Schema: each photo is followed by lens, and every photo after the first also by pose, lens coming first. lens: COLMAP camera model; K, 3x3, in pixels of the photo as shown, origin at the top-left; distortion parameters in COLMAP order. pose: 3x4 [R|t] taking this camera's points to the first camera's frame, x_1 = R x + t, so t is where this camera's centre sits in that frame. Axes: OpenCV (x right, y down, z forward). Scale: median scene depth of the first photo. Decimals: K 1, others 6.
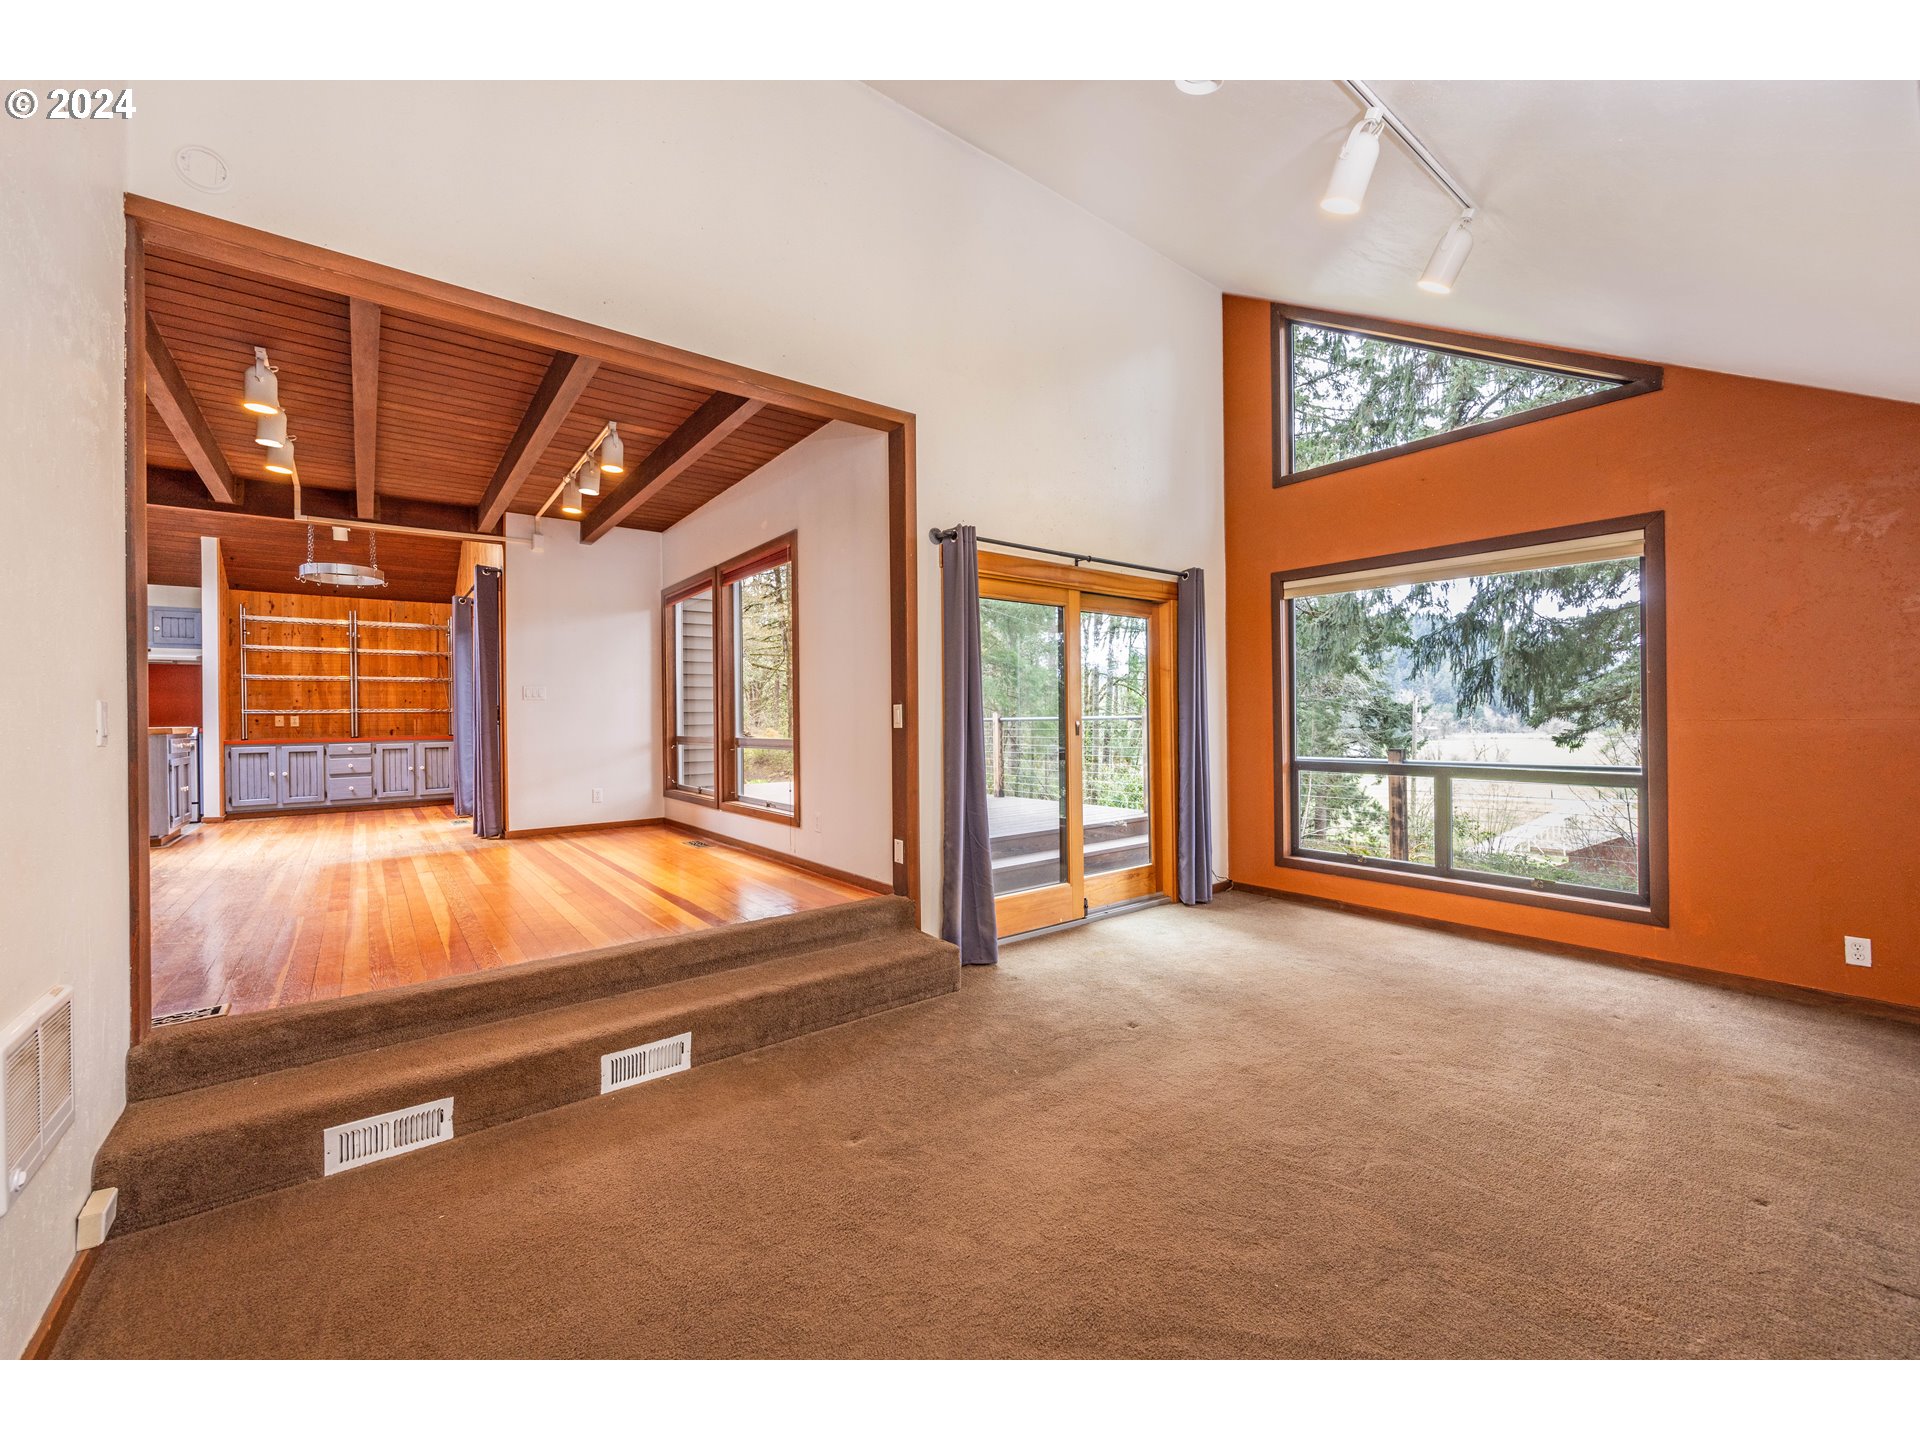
lens RADIAL K [[783.9, 0, 959.9], [0, 783.9, 721.1], [0, 0, 1]] dist [-0.000165, -0.000380]
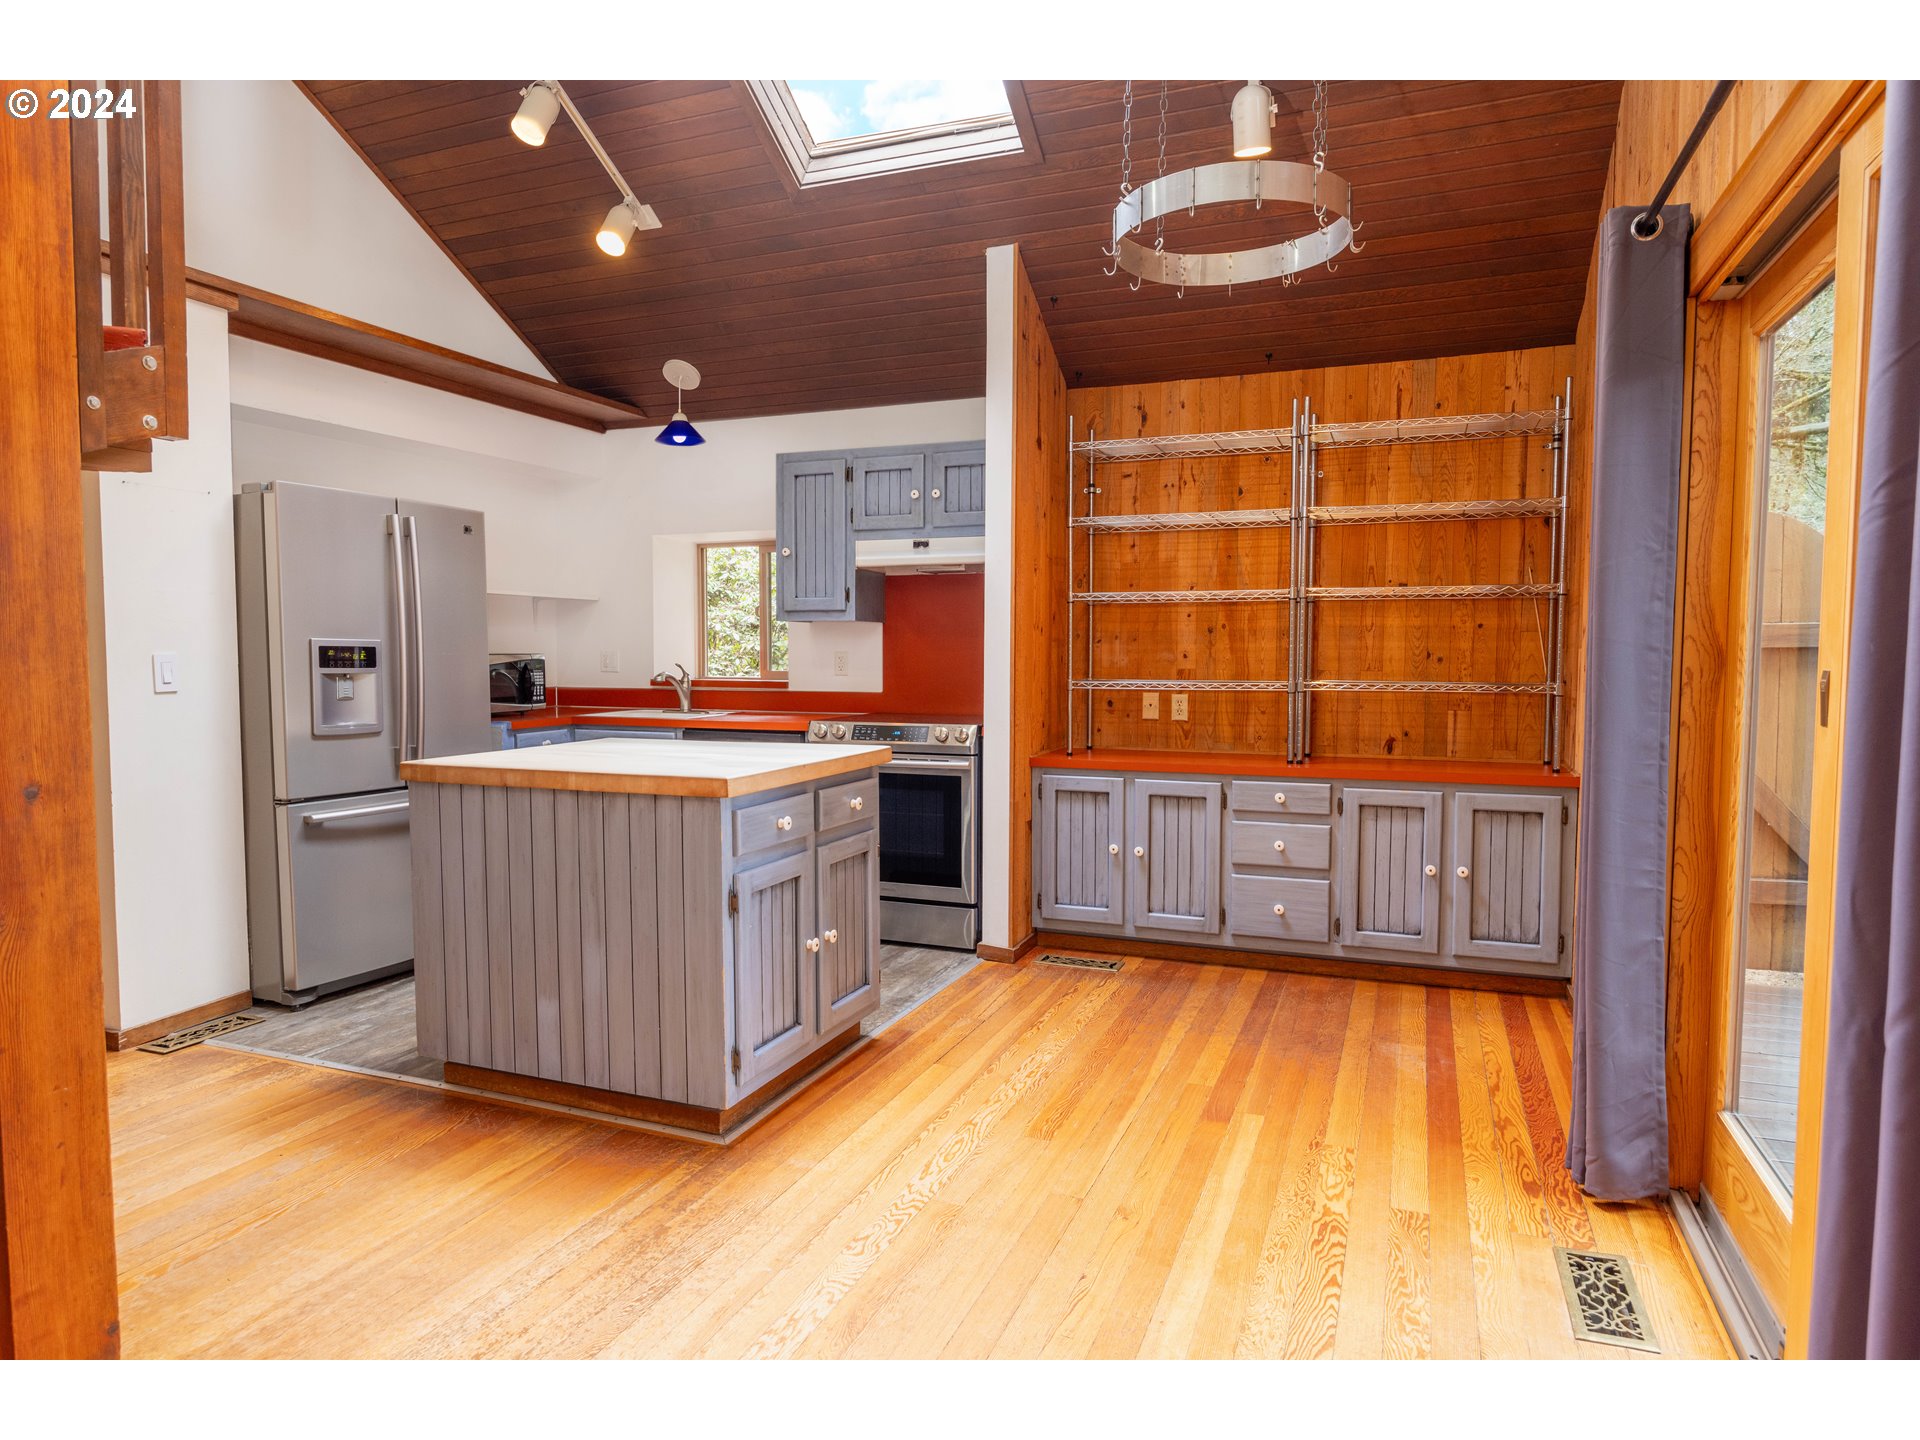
lens RADIAL K [[1150.5, 0, 958.4], [0, 1150.5, 716.4], [0, 0, 1]] dist [-0.008535, -0.001014]
pose [[0.511468, 0.067889, -0.856616, -0.410266], [-0.007412, 0.997186, 0.074605, -0.037380], [0.859270, -0.031809, 0.510532, 0.609694]]
